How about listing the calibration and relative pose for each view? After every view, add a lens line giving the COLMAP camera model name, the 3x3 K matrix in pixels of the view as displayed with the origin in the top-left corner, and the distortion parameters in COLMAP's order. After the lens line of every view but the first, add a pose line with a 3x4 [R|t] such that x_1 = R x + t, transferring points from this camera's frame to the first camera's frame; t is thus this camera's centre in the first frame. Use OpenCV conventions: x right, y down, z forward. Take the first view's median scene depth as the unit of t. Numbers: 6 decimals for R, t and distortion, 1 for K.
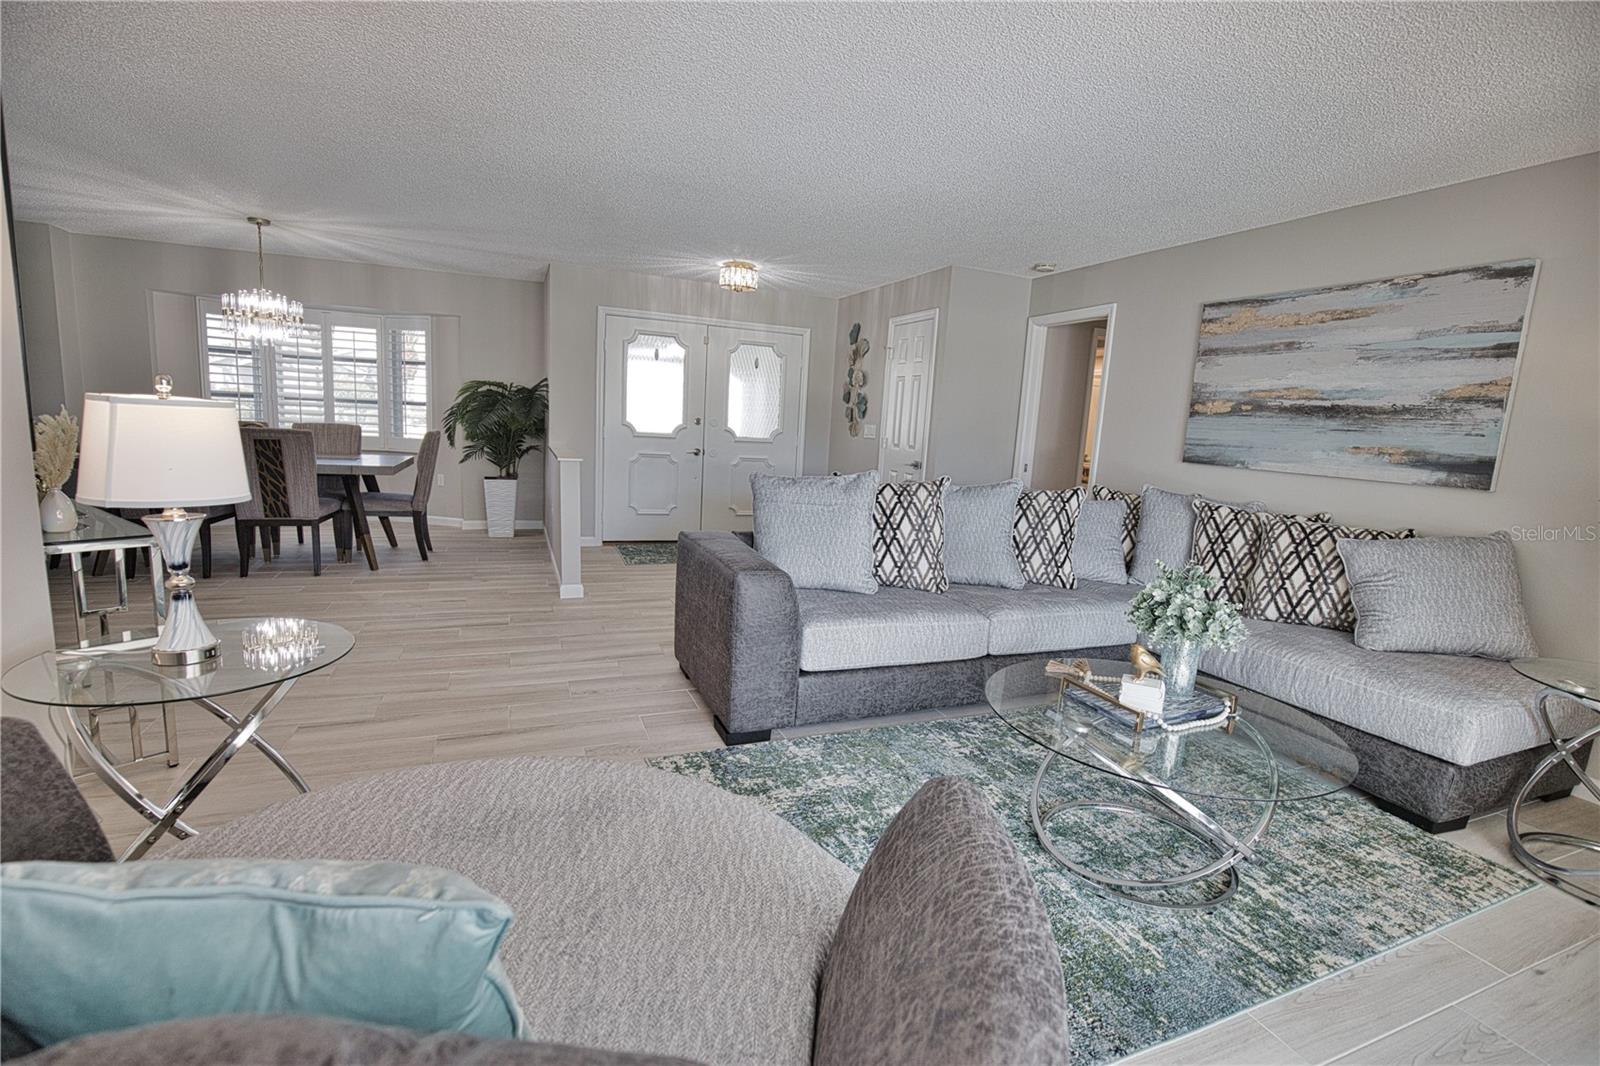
lens RADIAL K [[729.8, 0, 806.9], [0, 729.8, 540.3], [0, 0, 1]] dist [-0.035523, 0.006730]
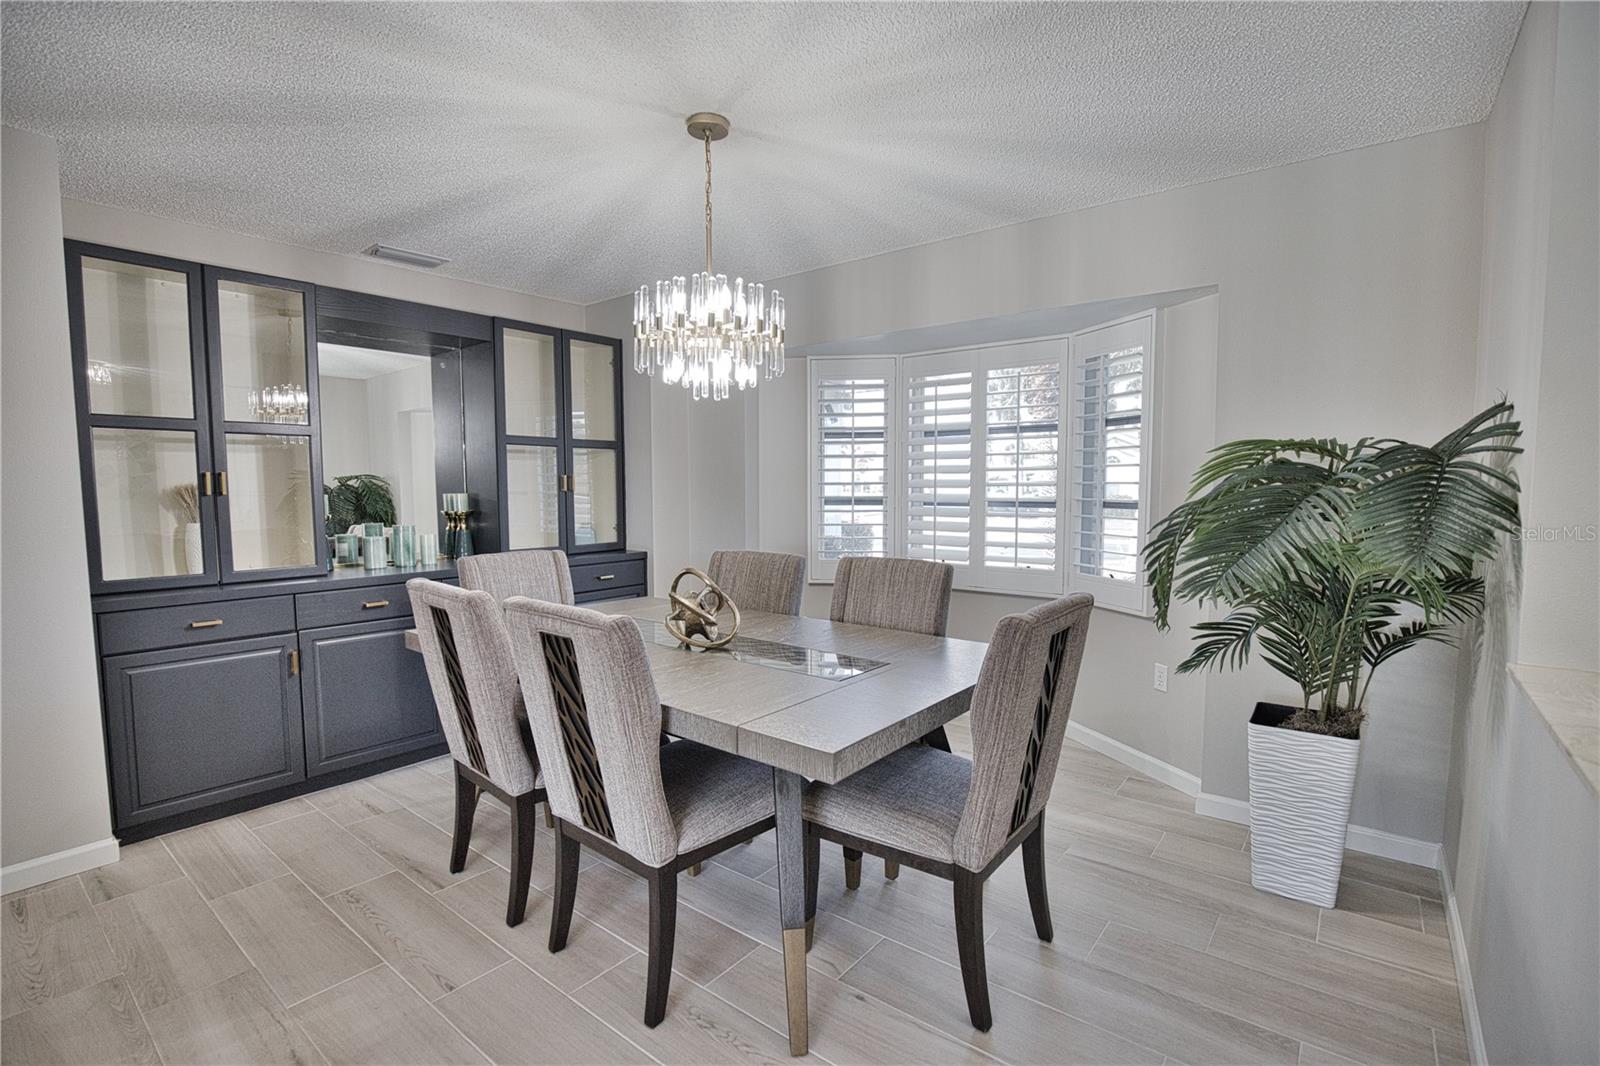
lens RADIAL K [[729.8, 0, 805.0], [0, 729.8, 541.0], [0, 0, 1]] dist [-0.035523, 0.006730]
pose [[0.495920, 0.007283, -0.868338, -0.355601], [-0.108454, 0.992655, -0.053614, -0.178240], [0.861569, 0.120763, 0.493067, 0.893978]]
